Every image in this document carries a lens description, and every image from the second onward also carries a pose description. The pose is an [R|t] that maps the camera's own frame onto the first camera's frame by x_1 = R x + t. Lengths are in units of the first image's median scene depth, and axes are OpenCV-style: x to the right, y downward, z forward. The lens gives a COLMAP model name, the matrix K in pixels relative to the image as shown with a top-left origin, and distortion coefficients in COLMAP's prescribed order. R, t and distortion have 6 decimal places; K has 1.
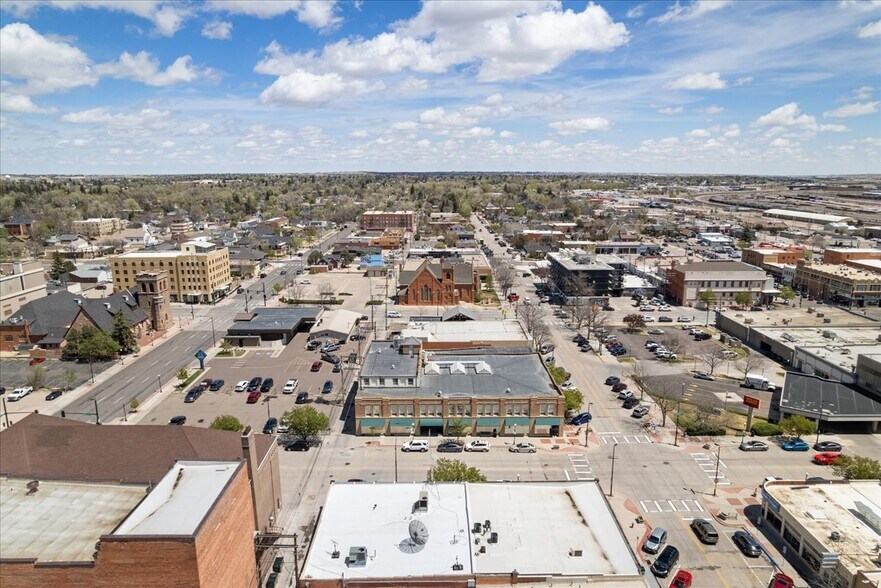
lens RADIAL K [[564.9, 0, 439.8], [0, 564.9, 289.9], [0, 0, 1]] dist [-0.067889, 0.060201]
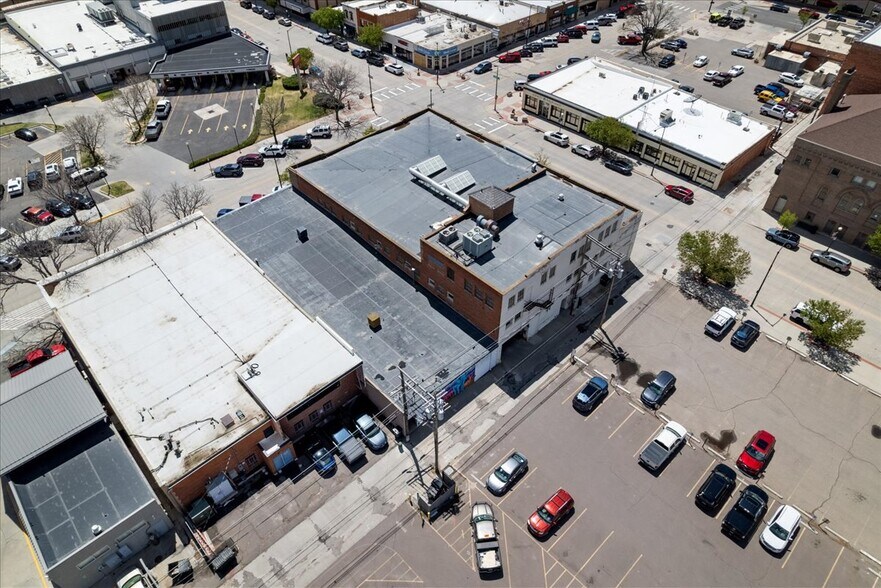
lens RADIAL K [[564.9, 0, 436.7], [0, 564.9, 287.8], [0, 0, 1]] dist [-0.067889, 0.060201]
pose [[-0.680705, -0.498946, 0.536371, -0.270791], [0.158733, 0.614333, 0.772916, -0.213957], [-0.715154, 0.611267, -0.338981, 1.023034]]
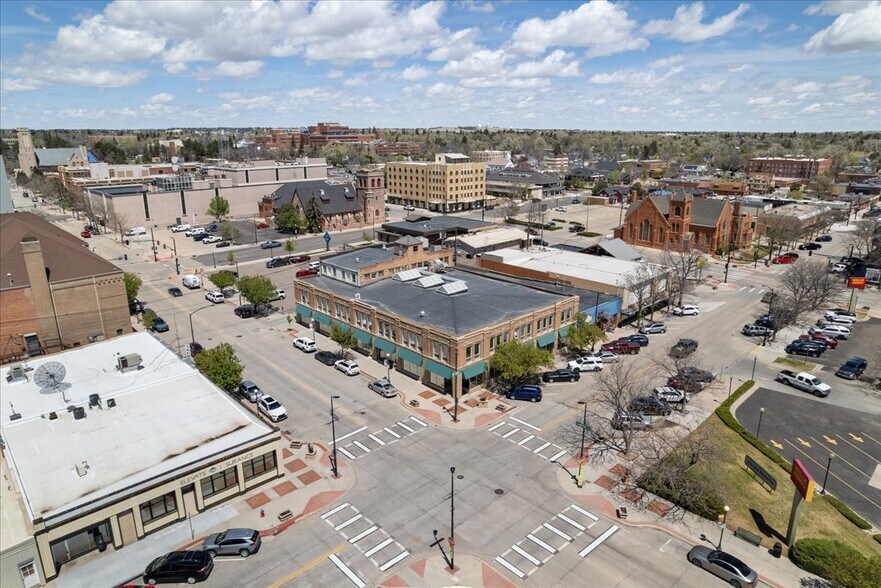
lens RADIAL K [[564.9, 0, 440.8], [0, 564.9, 286.7], [0, 0, 1]] dist [-0.067889, 0.060201]
pose [[0.685618, 0.198009, -0.700514, 0.460337], [-0.152504, 0.980011, 0.127751, 0.035719], [0.711808, 0.019243, 0.702111, 0.372044]]
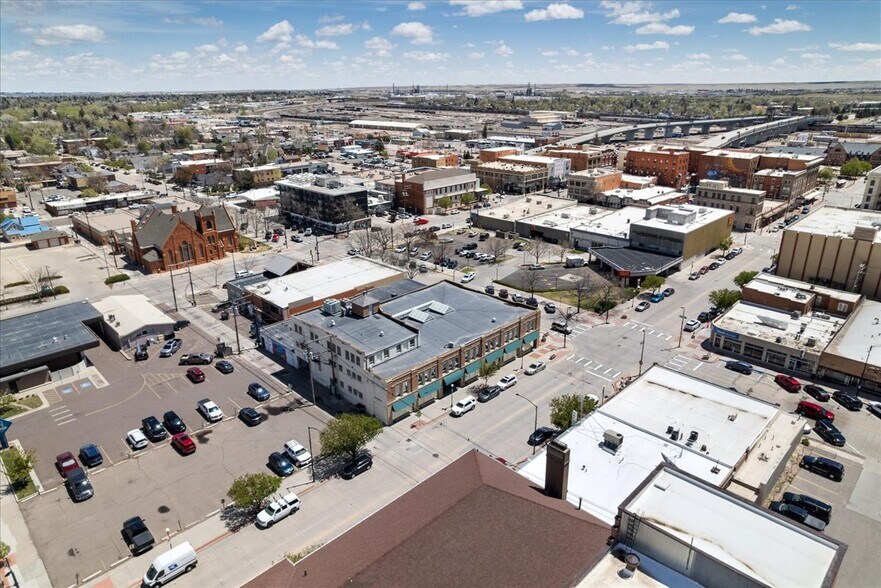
lens RADIAL K [[564.9, 0, 440.7], [0, 564.9, 296.4], [0, 0, 1]] dist [-0.067889, 0.060201]
pose [[0.708925, -0.256129, 0.657132, -0.414735], [0.156315, 0.965616, 0.207731, -0.055777], [-0.687743, -0.044547, 0.724586, 0.262247]]
